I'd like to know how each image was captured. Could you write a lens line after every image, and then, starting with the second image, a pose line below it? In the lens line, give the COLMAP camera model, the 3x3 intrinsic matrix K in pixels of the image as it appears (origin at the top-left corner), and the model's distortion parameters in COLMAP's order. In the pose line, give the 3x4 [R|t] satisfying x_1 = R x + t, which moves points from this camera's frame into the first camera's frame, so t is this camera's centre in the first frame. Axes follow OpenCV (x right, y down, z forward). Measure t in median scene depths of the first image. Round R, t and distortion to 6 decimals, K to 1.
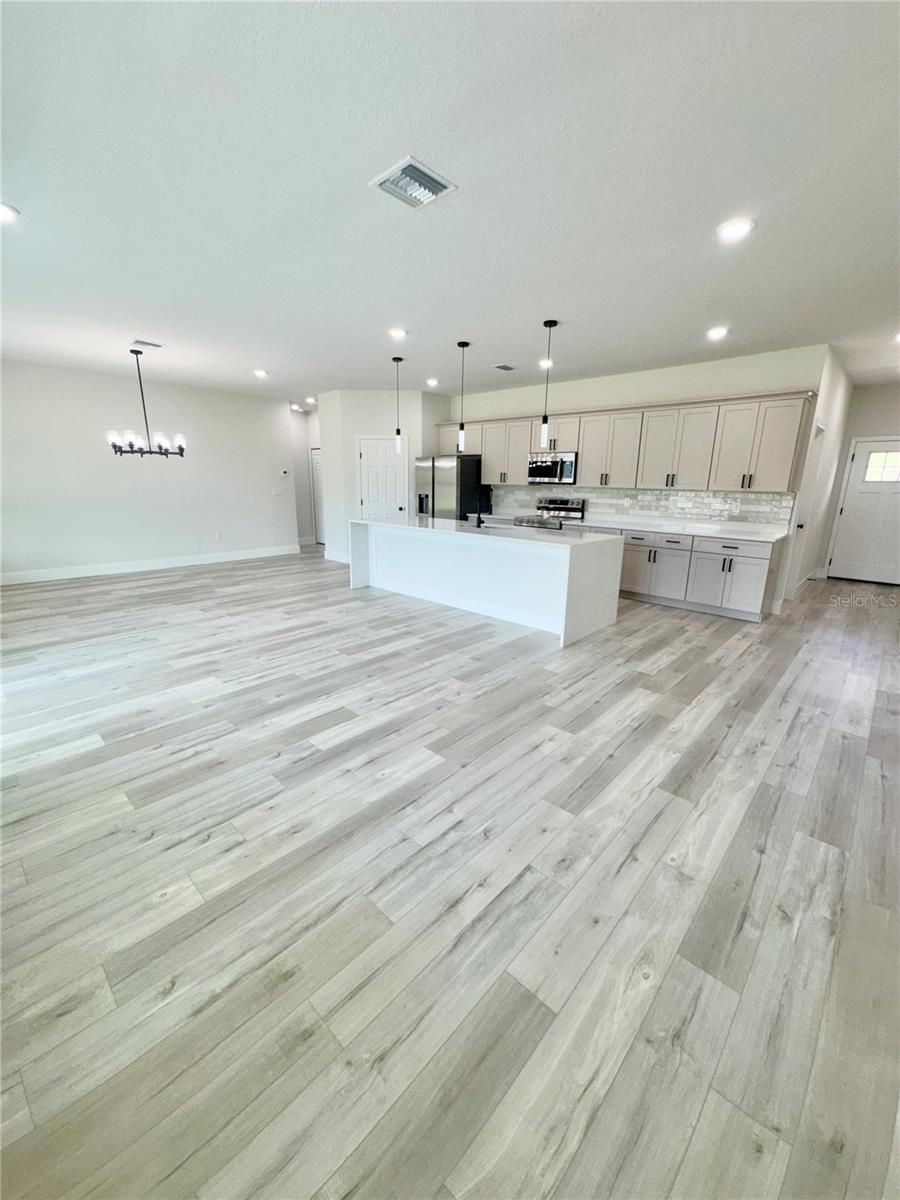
lens RADIAL K [[479.8, 0, 456.8], [0, 479.8, 602.5], [0, 0, 1]] dist [0.001088, 0.000166]
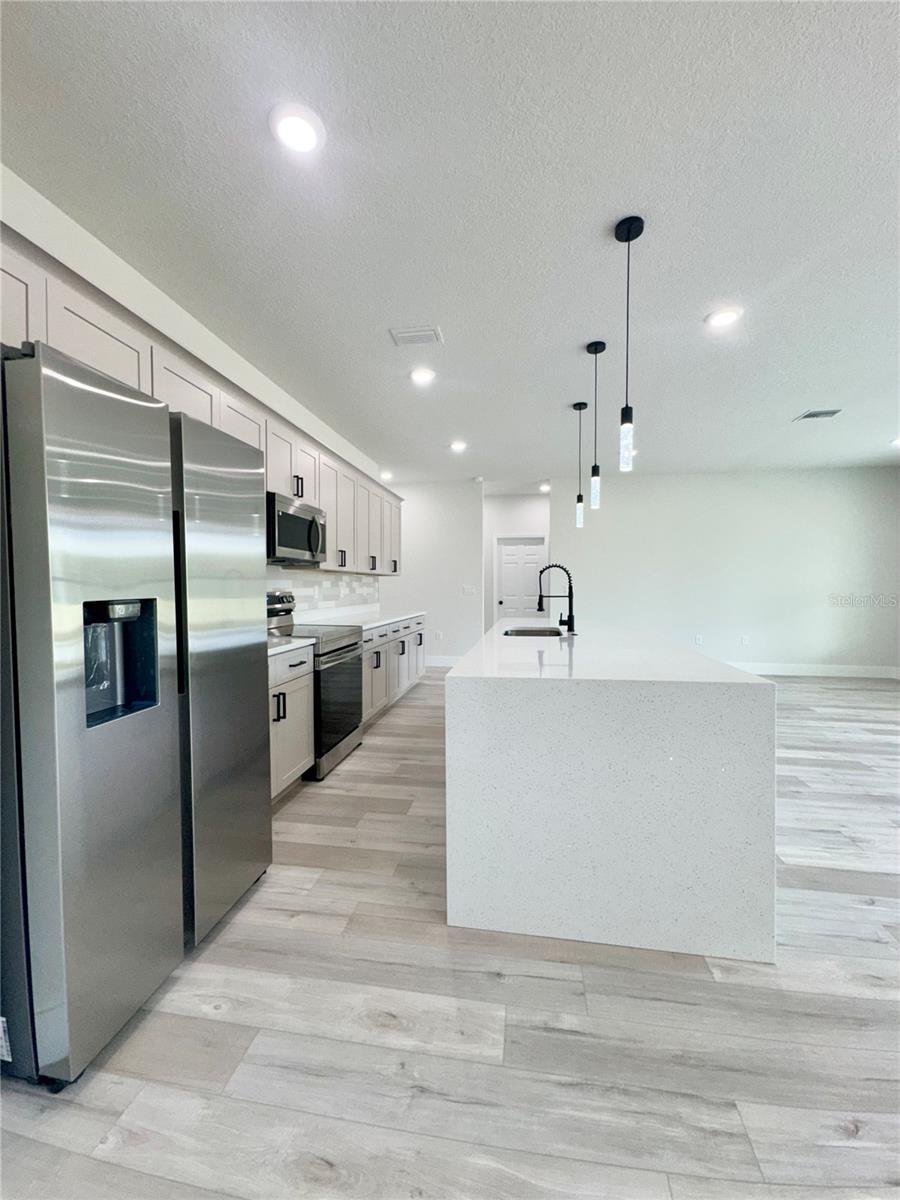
lens RADIAL K [[479.8, 0, 454.7], [0, 479.8, 598.5], [0, 0, 1]] dist [0.001088, 0.000166]
pose [[-0.557619, -0.037552, 0.829247, -0.449989], [0.201375, 0.963016, 0.179022, -0.394160], [-0.805301, 0.266816, -0.529434, 1.682646]]
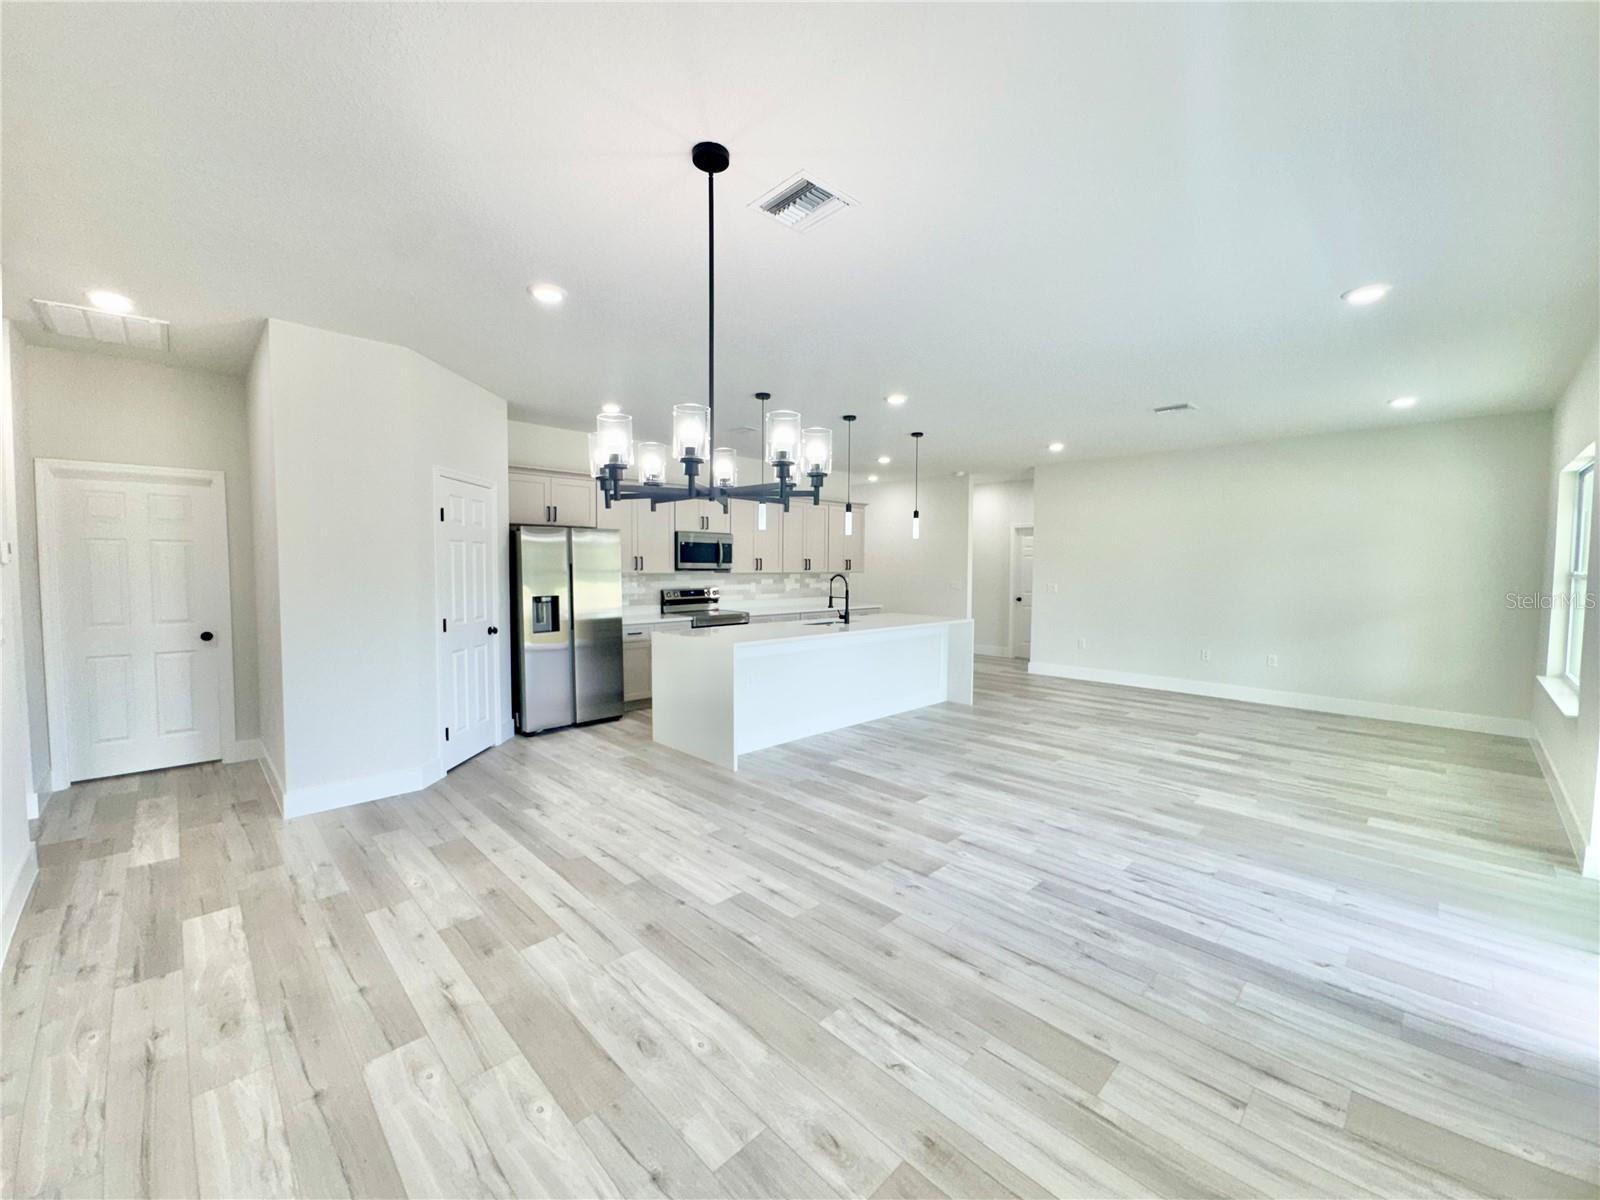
lens RADIAL K [[639.8, 0, 799.0], [0, 639.8, 594.1], [0, 0, 1]] dist [0.001088, 0.000166]
pose [[0.048169, -0.061247, 0.996960, -1.261578], [0.248150, 0.967559, 0.047451, -0.325705], [-0.967523, 0.245110, 0.061804, 1.167856]]
